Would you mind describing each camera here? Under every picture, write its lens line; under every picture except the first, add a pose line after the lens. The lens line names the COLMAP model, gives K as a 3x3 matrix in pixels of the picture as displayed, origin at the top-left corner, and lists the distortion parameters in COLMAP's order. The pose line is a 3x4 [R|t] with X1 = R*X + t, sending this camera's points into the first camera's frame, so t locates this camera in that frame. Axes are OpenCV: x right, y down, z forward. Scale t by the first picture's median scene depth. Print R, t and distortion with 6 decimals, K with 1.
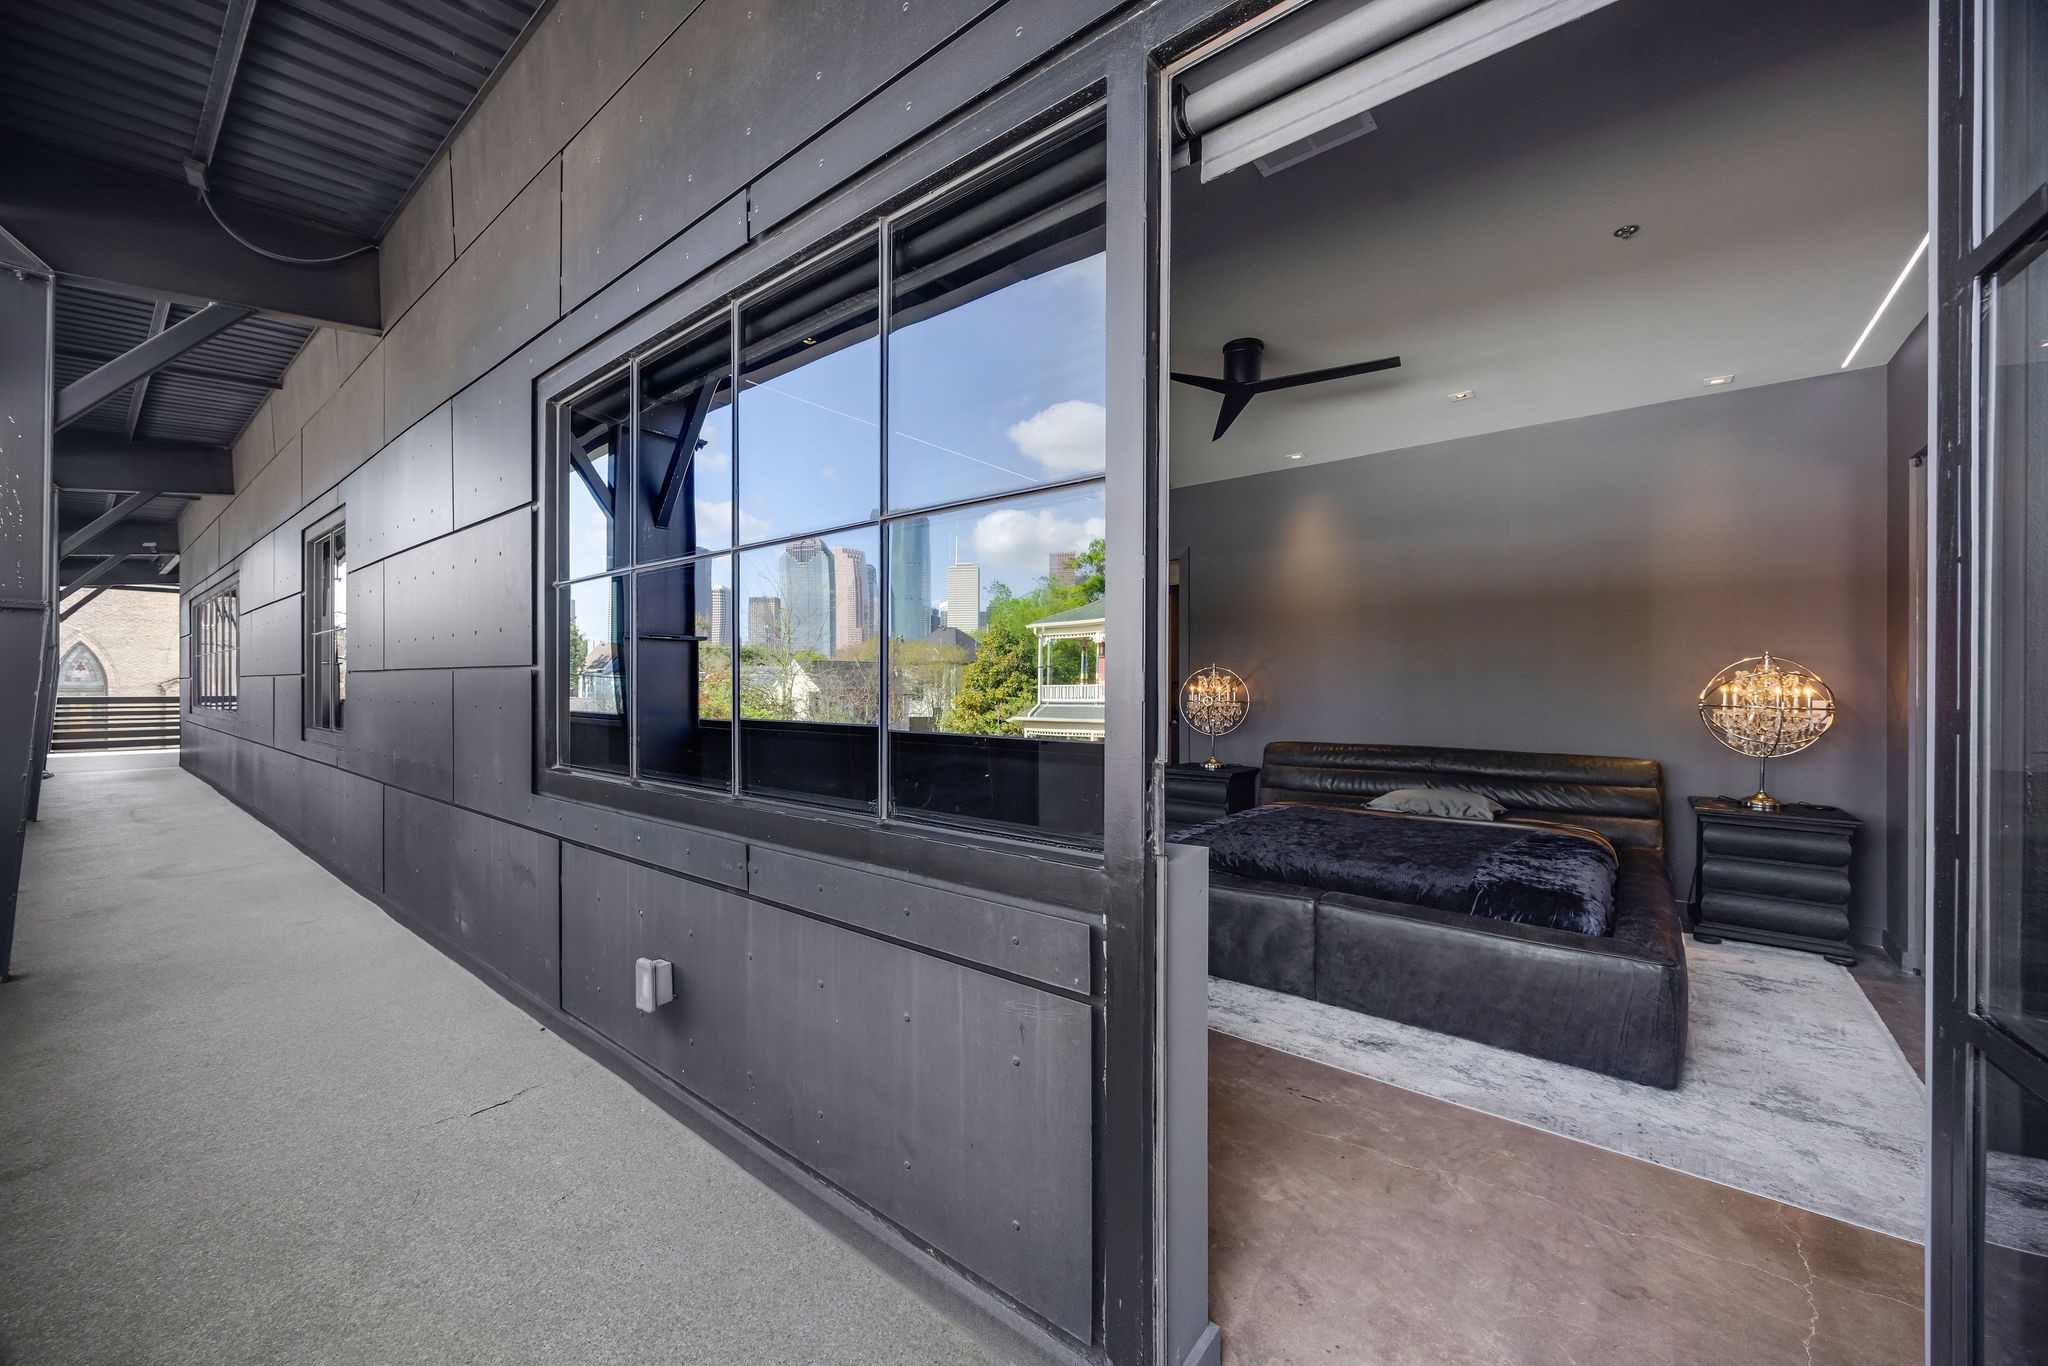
lens RADIAL K [[781.5, 0, 1024.0], [0, 781.5, 683.0], [0, 0, 1]] dist [-0.000773, -0.000112]
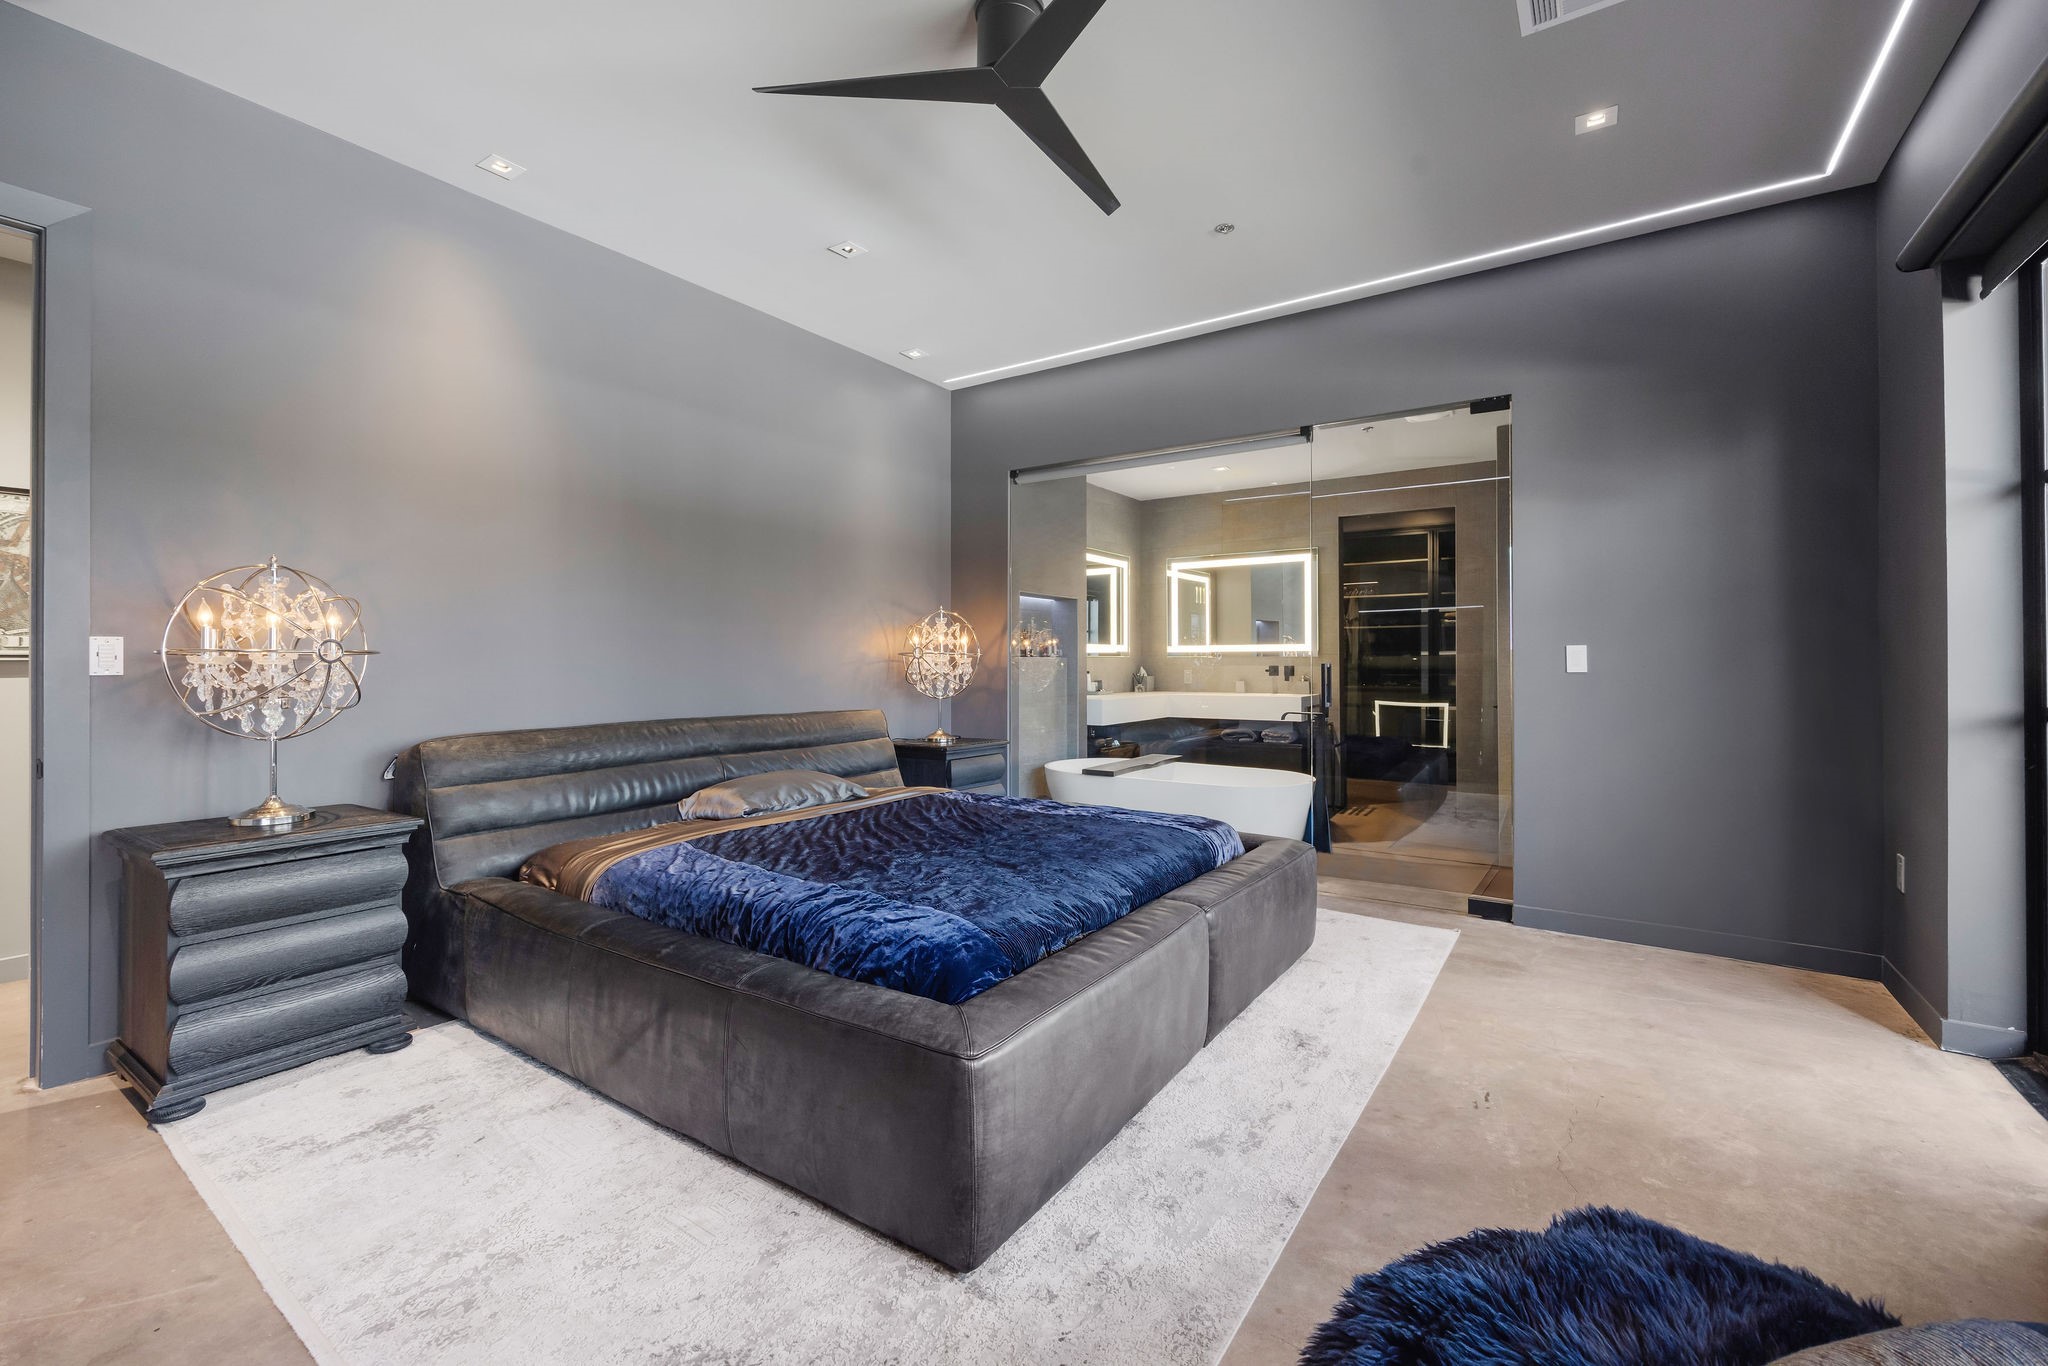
lens RADIAL K [[869.4, 0, 1021.0], [0, 869.4, 653.6], [0, 0, 1]] dist [-0.000610, -0.000136]
pose [[-0.083809, 0.006810, 0.996459, -0.458675], [0.001283, 0.999977, -0.006726, 0.056054], [-0.996481, 0.000714, -0.083816, 1.388518]]
